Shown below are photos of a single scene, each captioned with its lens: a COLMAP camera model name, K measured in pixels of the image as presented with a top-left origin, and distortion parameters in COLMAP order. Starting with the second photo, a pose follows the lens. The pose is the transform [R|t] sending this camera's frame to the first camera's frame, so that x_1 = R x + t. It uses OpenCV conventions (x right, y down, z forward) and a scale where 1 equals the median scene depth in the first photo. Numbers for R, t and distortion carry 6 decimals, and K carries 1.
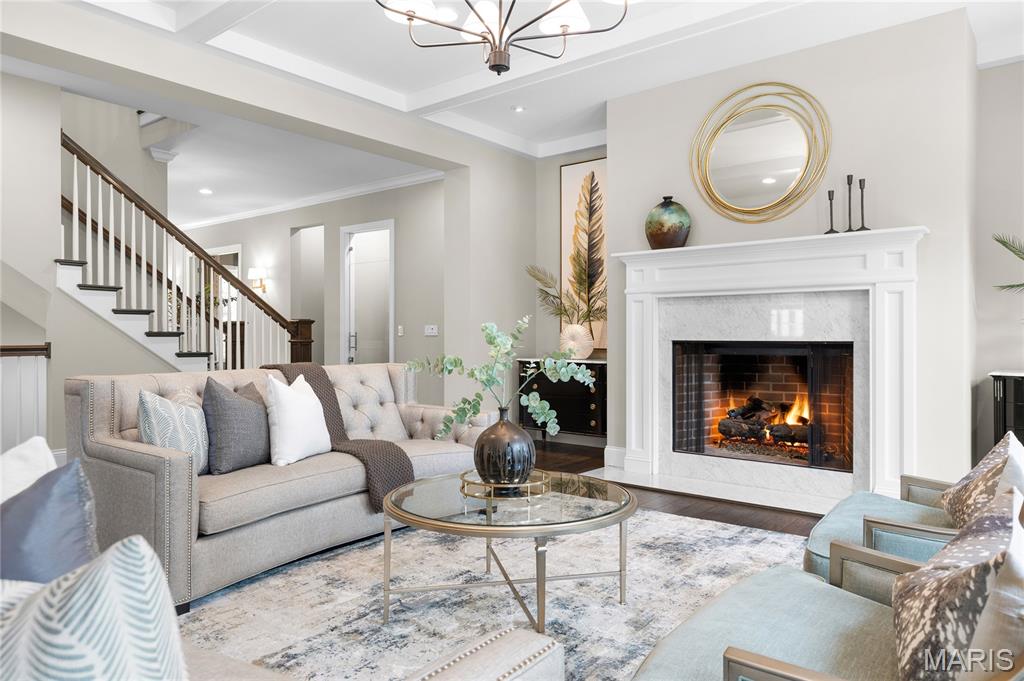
lens RADIAL K [[663.7, 0, 508.4], [0, 663.7, 335.0], [0, 0, 1]] dist [-0.000672, -0.002760]
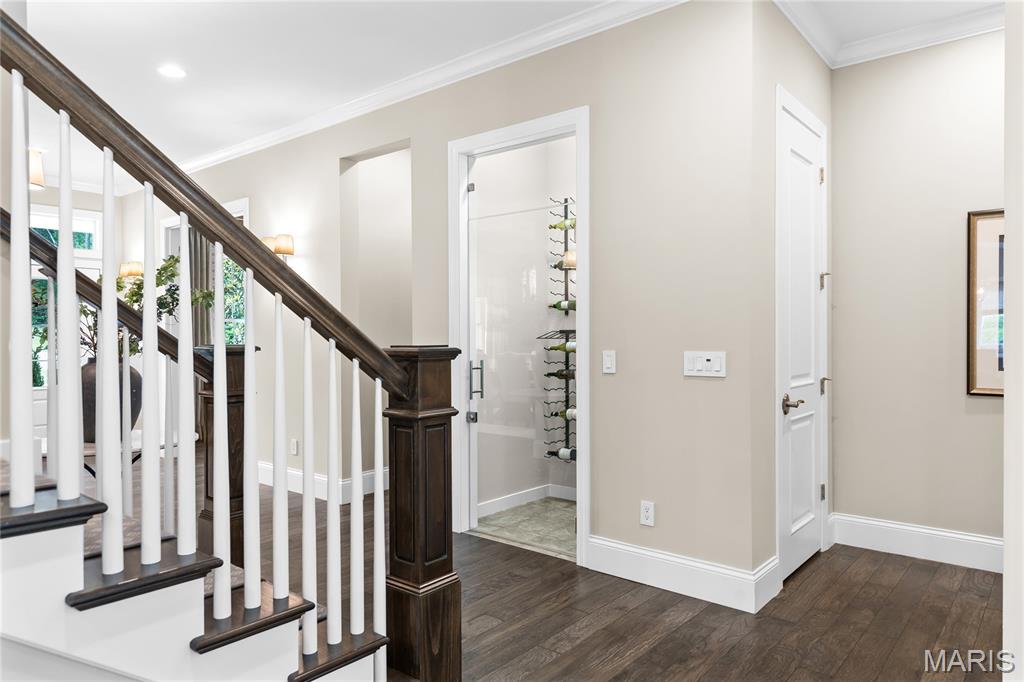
lens RADIAL K [[663.7, 0, 508.4], [0, 663.7, 335.5], [0, 0, 1]] dist [-0.000672, -0.002760]
pose [[0.999788, -0.005804, -0.019739, -0.202476], [0.005785, 0.999983, -0.000990, -0.021608], [0.019744, 0.000876, 0.999805, 0.521487]]
